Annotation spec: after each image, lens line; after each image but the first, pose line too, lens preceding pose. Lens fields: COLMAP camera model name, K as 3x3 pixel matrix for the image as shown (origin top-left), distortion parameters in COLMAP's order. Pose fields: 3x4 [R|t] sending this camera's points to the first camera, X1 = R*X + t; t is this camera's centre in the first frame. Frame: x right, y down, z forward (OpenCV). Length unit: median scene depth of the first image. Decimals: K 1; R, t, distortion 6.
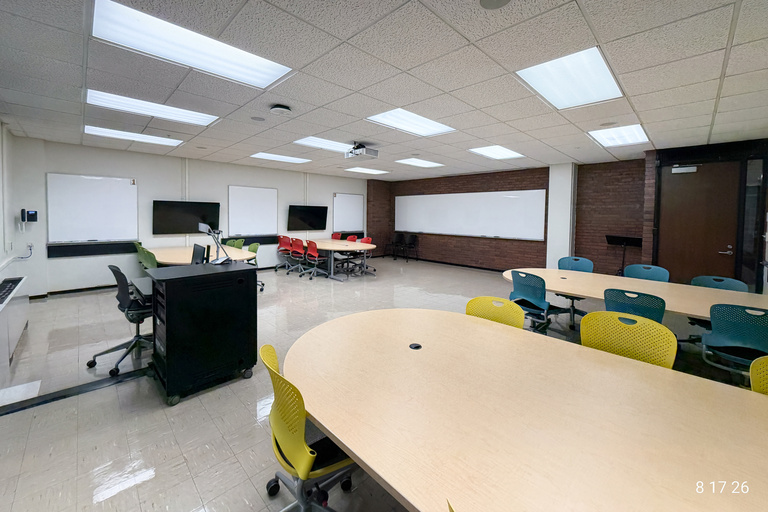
lens RADIAL K [[309.1, 0, 385.1], [0, 309.1, 221.8], [0, 0, 1]] dist [0.006514, -0.000040]
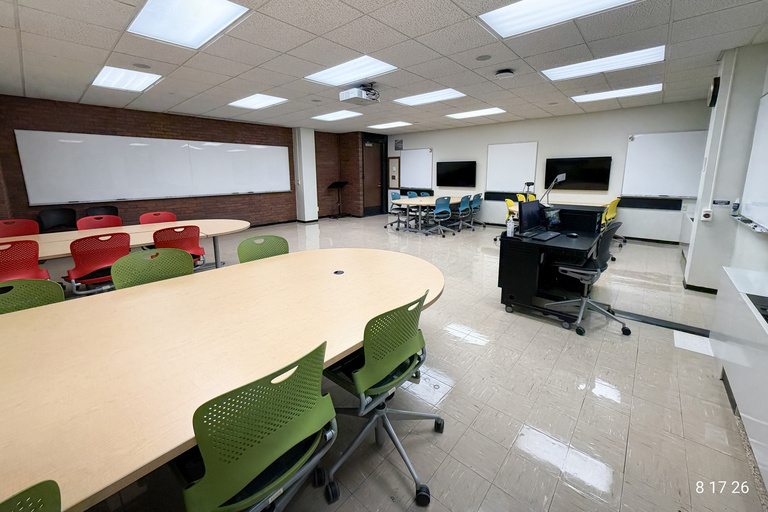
lens RADIAL K [[309.1, 0, 385.1], [0, 309.1, 221.8], [0, 0, 1]] dist [0.006514, -0.000040]
pose [[-0.078420, -0.172996, 0.981796, -0.593108], [0.028352, 0.984043, 0.175657, -0.017522], [-0.996517, 0.041611, -0.072264, 0.611985]]
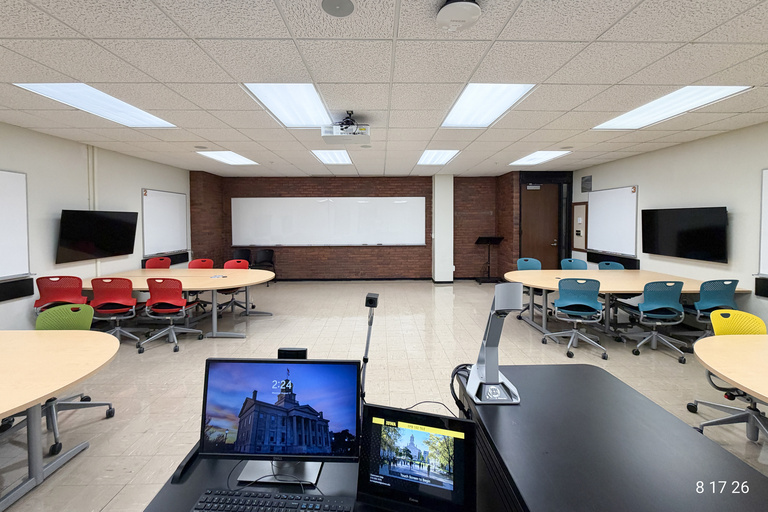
lens RADIAL K [[309.1, 0, 385.1], [0, 309.1, 221.8], [0, 0, 1]] dist [0.006514, -0.000040]
pose [[0.695536, -0.020672, 0.718194, -0.294972], [0.030990, 0.999519, -0.001243, -0.018235], [-0.717823, 0.023121, 0.695842, 0.296533]]
